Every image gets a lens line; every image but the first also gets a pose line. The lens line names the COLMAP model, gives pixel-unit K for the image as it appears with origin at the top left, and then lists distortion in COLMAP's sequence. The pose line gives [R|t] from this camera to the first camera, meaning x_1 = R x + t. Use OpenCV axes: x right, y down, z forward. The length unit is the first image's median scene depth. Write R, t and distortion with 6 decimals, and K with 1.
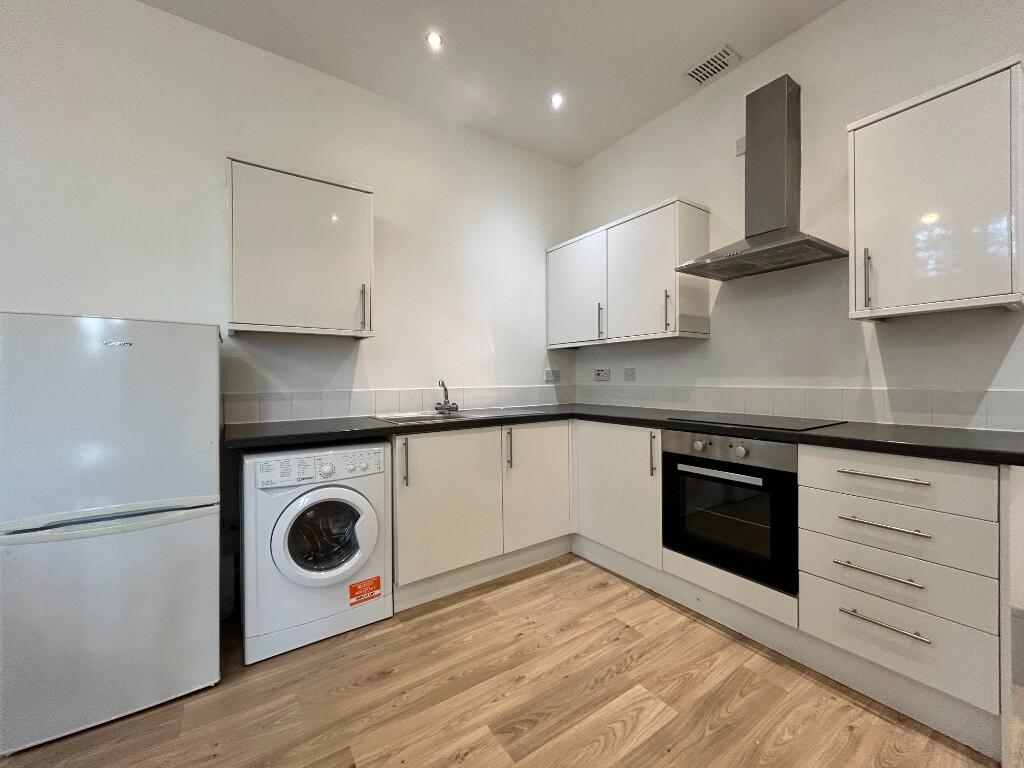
lens RADIAL K [[410.8, 0, 510.7], [0, 410.8, 382.3], [0, 0, 1]] dist [0.001791, -0.000016]
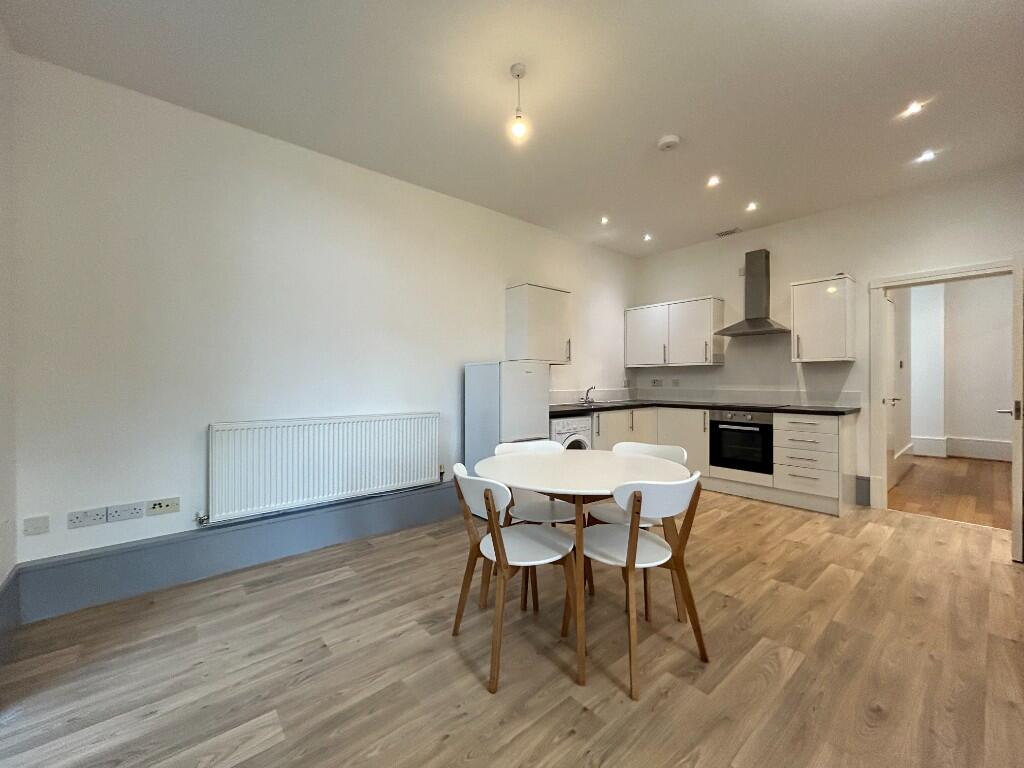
lens RADIAL K [[410.8, 0, 512.9], [0, 410.8, 381.8], [0, 0, 1]] dist [0.001791, -0.000016]
pose [[0.993881, 0.005866, 0.110297, -0.854024], [-0.004761, 0.999936, -0.010280, -0.003254], [-0.110350, 0.009692, 0.993846, -0.973032]]
